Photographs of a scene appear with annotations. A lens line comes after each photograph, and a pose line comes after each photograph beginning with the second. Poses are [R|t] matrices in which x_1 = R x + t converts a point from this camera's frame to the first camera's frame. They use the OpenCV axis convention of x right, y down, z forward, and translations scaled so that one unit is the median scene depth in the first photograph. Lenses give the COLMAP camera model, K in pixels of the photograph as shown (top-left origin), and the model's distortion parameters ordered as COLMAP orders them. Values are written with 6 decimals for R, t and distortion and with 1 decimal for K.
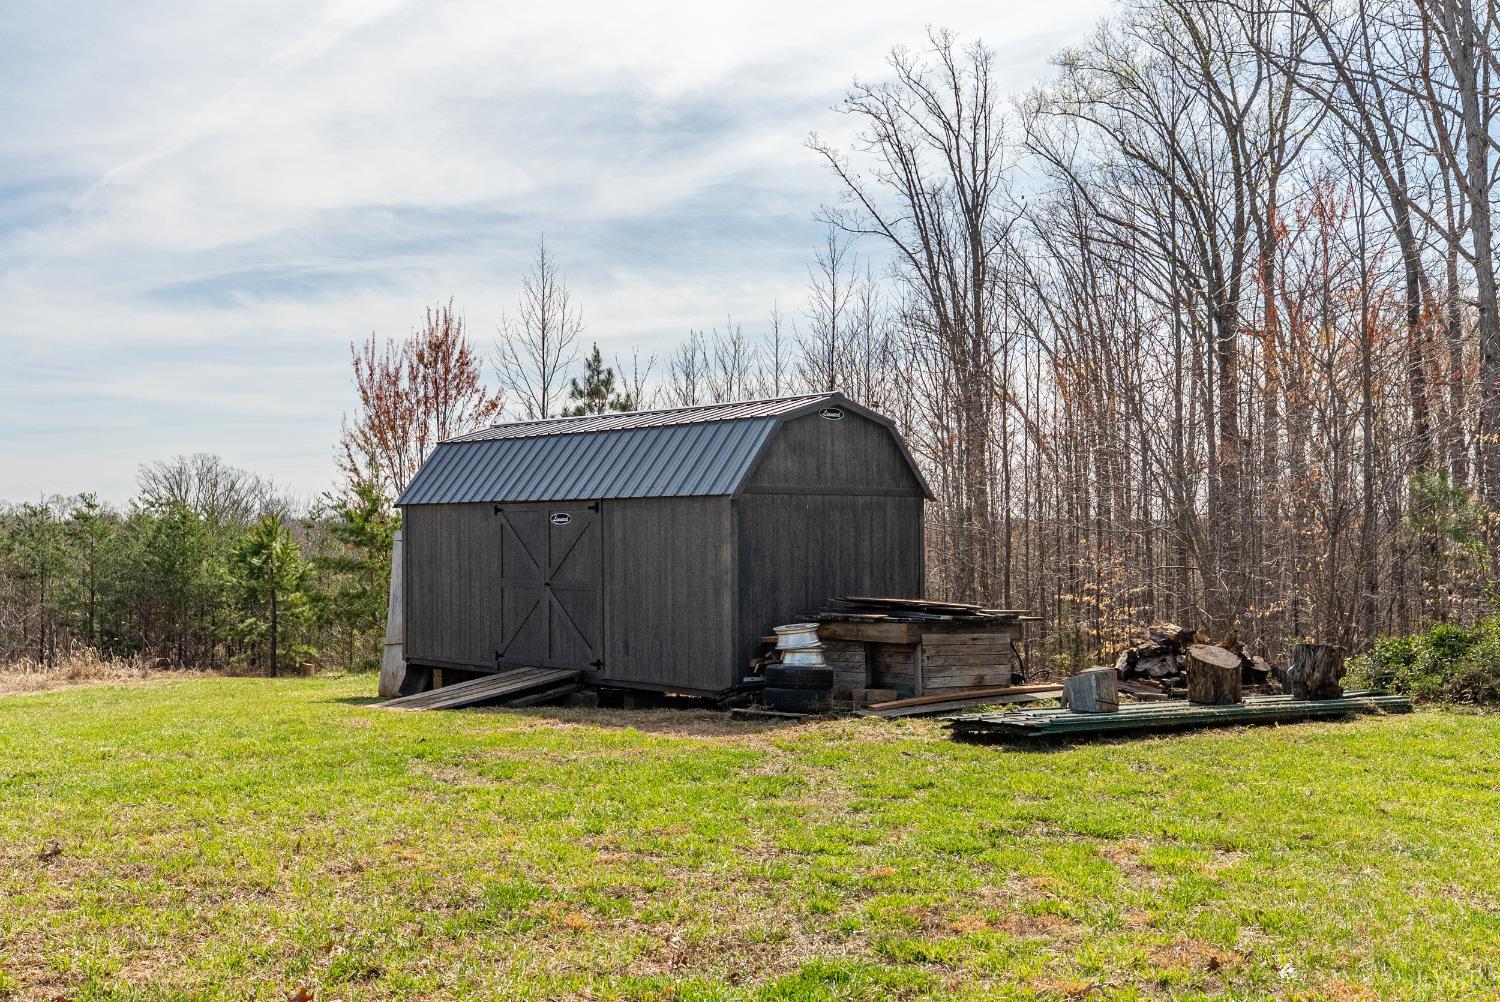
lens RADIAL K [[1580.8, 0, 745.5], [0, 1580.8, 499.5], [0, 0, 1]] dist [0.001999, -0.009842]
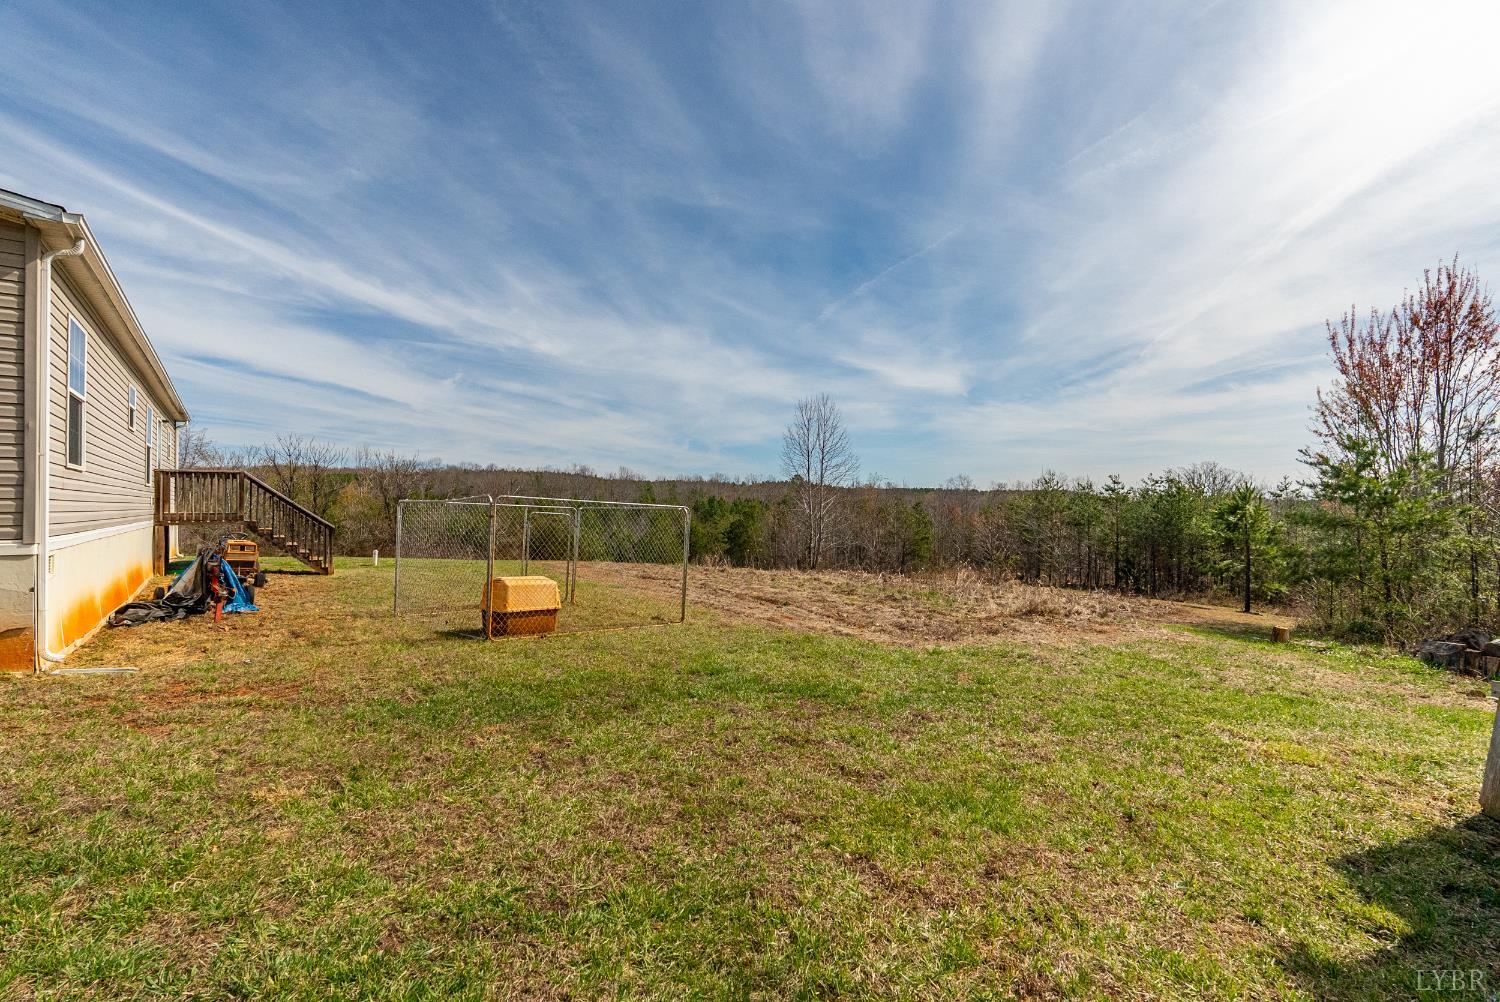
lens RADIAL K [[663.0, 0, 751.0], [0, 663.0, 504.4], [0, 0, 1]] dist [0.000406, 0.000729]
pose [[0.590715, -0.002821, -0.806875, -0.090178], [0.018327, 0.999783, 0.009921, 0.013159], [0.806672, -0.020648, 0.590639, 0.318842]]
